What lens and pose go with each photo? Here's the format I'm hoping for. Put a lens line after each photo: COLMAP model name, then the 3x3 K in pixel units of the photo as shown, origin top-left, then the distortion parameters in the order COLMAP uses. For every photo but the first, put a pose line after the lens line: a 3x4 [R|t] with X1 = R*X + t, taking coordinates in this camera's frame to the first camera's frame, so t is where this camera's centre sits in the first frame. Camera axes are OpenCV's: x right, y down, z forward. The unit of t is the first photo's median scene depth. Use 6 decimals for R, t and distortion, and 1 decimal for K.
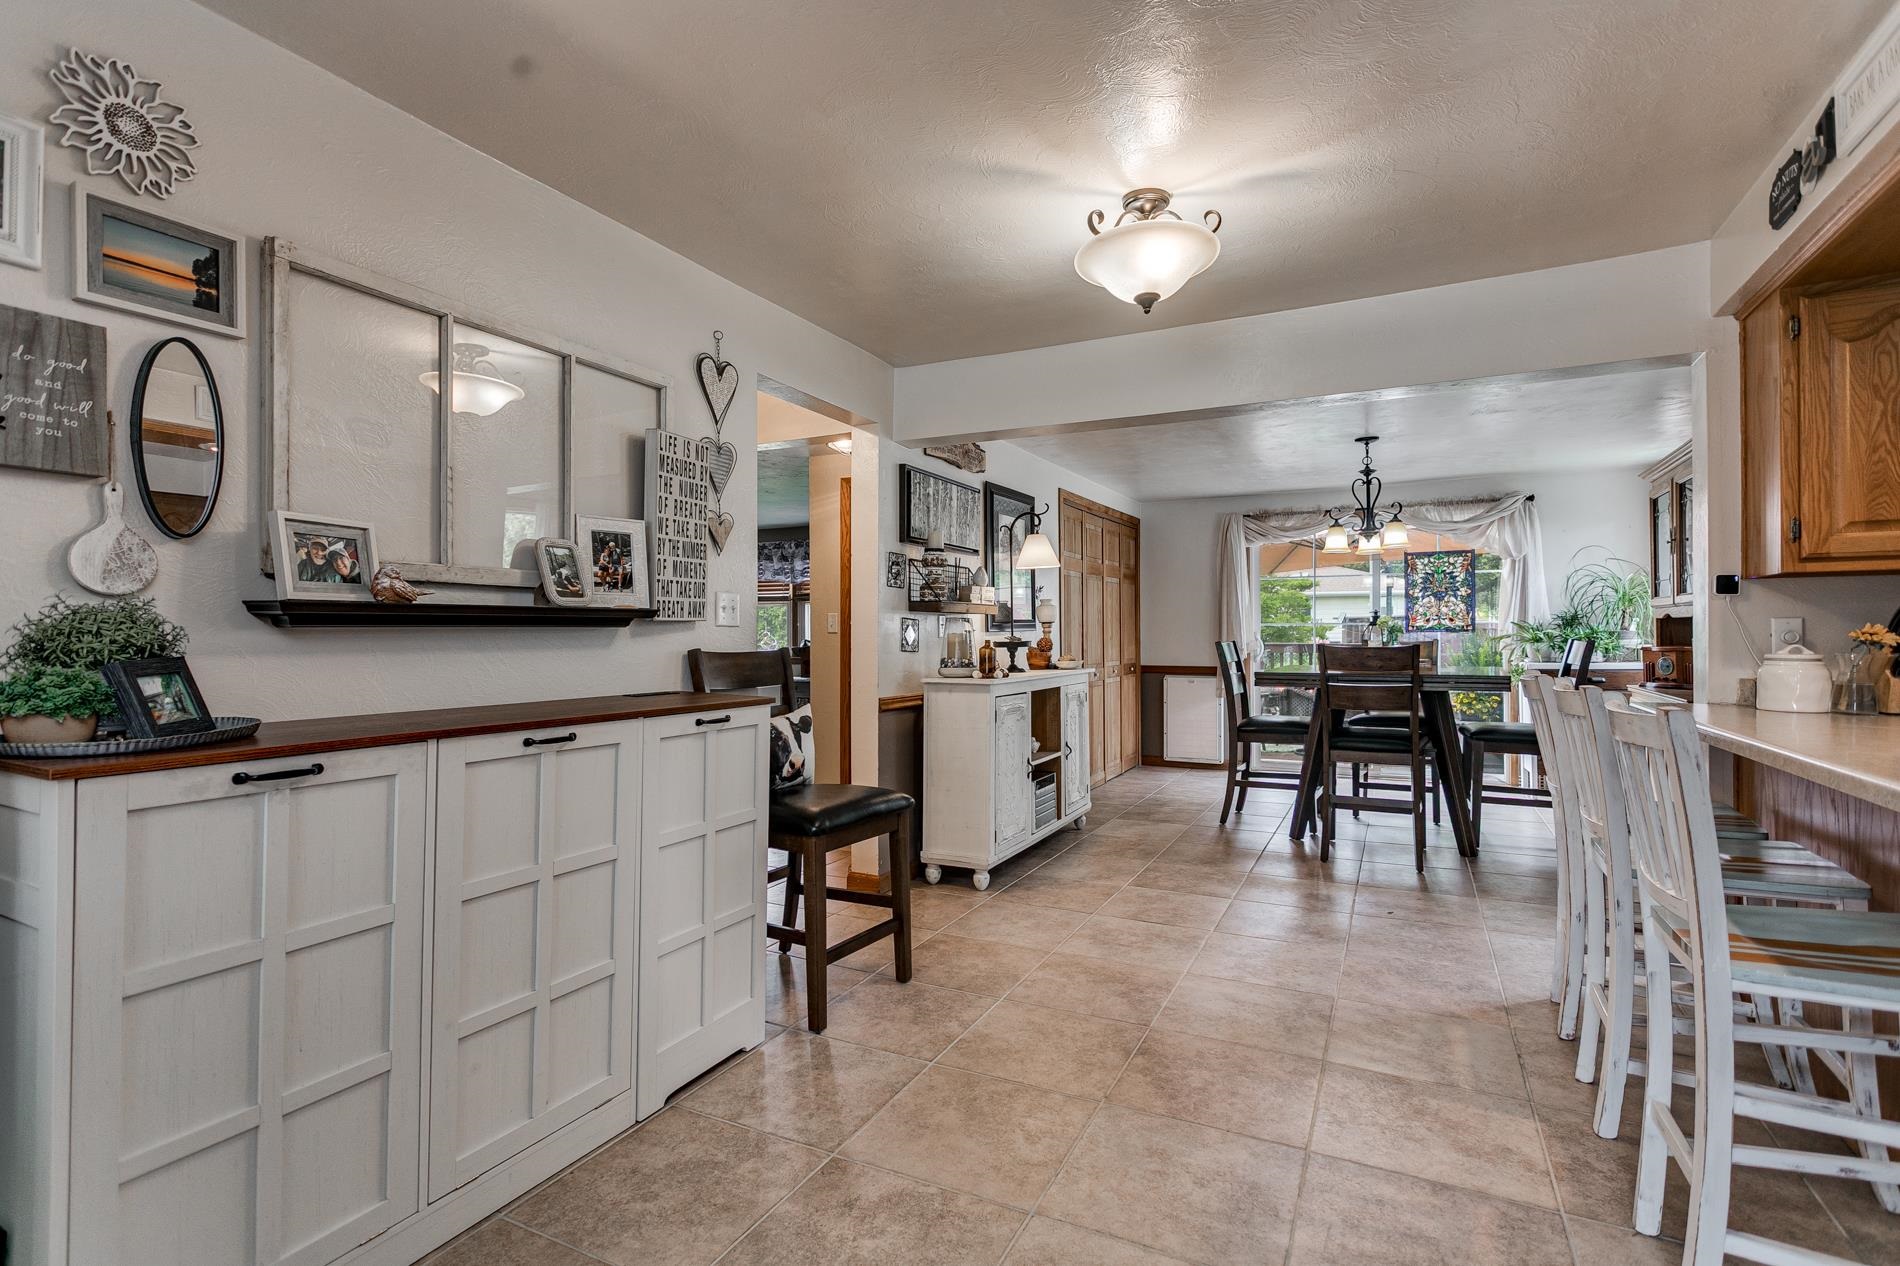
lens RADIAL K [[904.8, 0, 954.0], [0, 904.8, 628.4], [0, 0, 1]] dist [-0.004544, 0.003407]
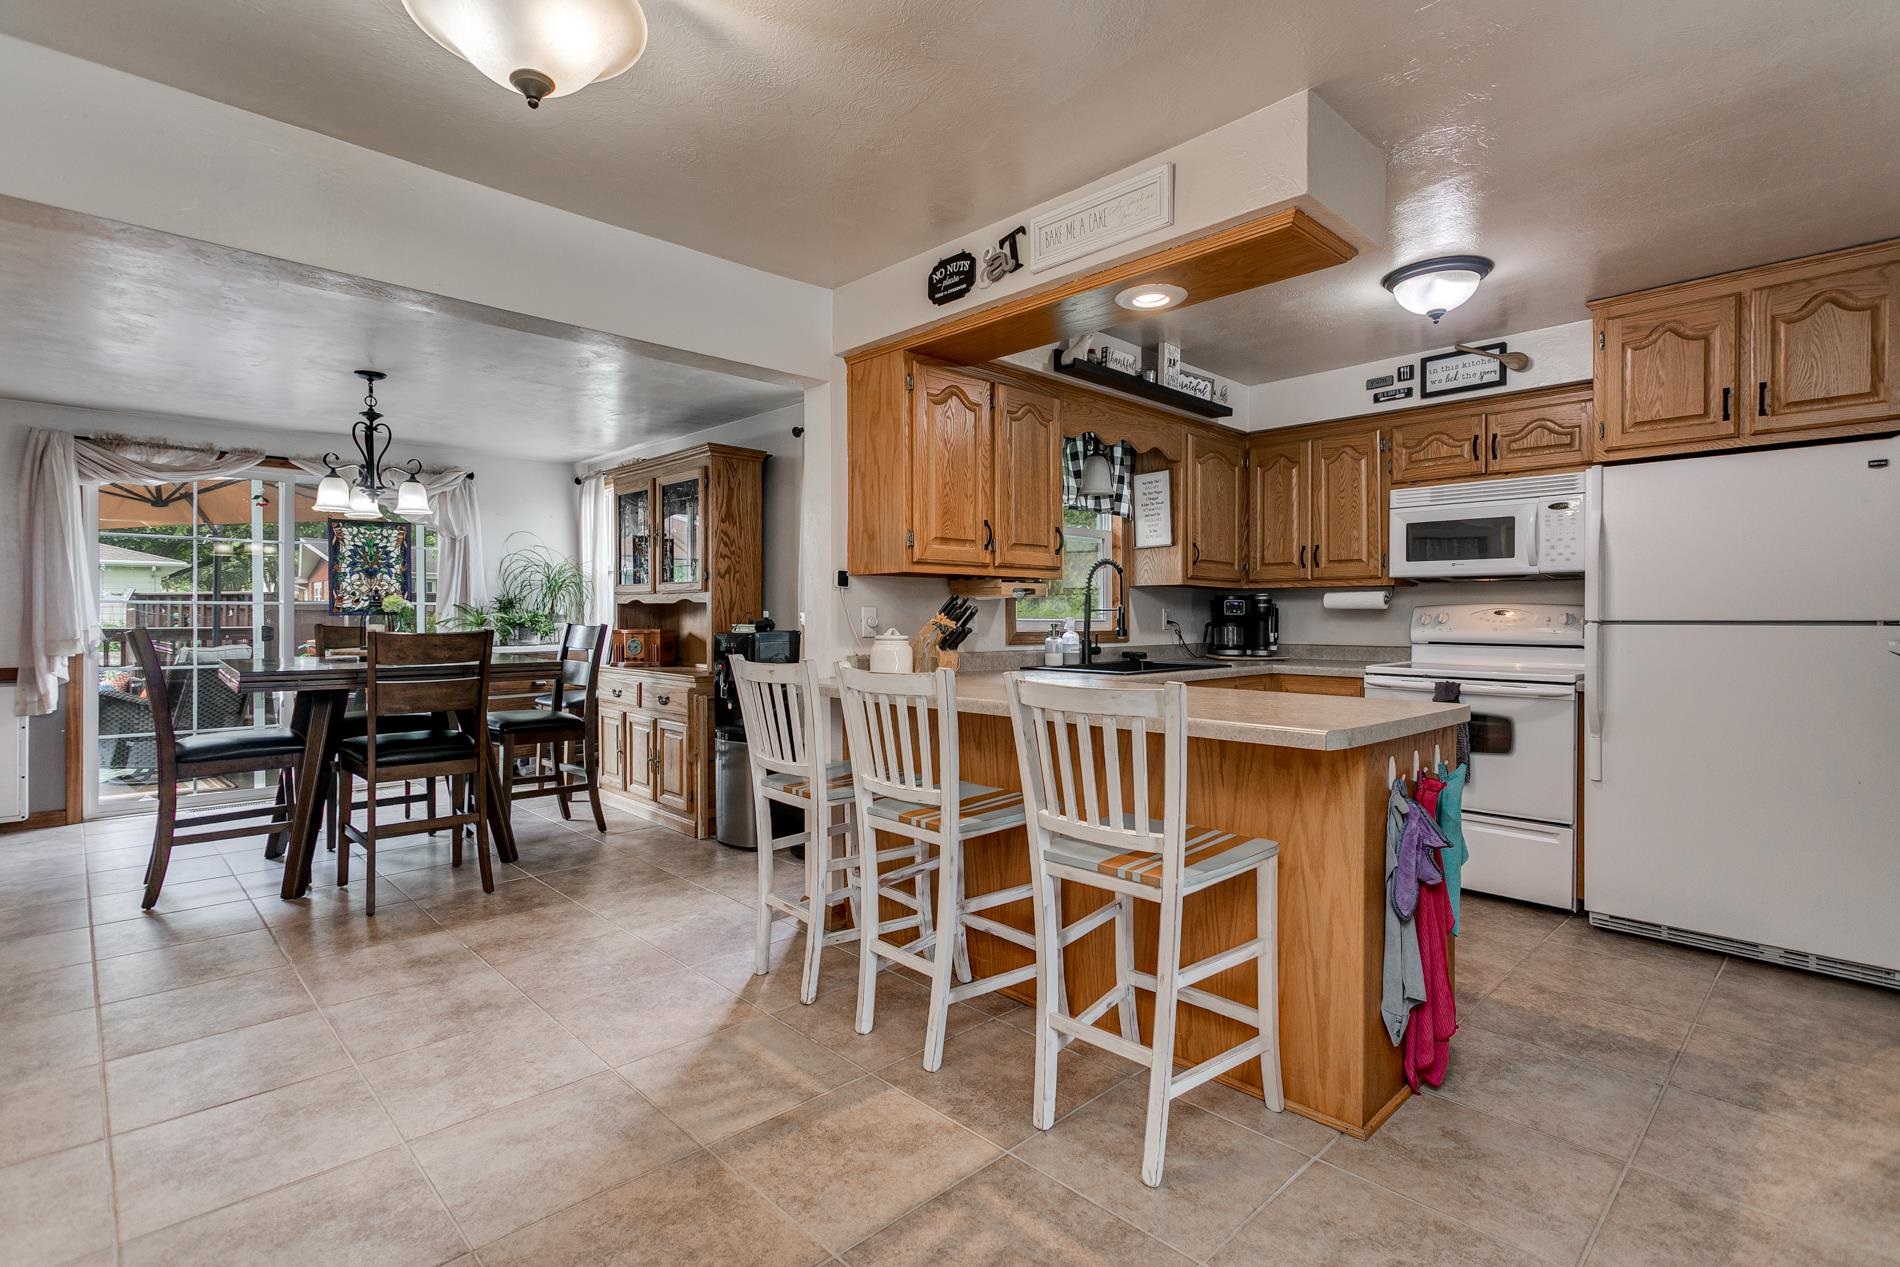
lens RADIAL K [[904.8, 0, 937.7], [0, 904.8, 622.2], [0, 0, 1]] dist [-0.004544, 0.003407]
pose [[0.332179, -0.004339, 0.943206, -0.235010], [-0.009371, 0.999925, 0.007900, -0.000838], [-0.943170, -0.011463, 0.332114, 0.445026]]
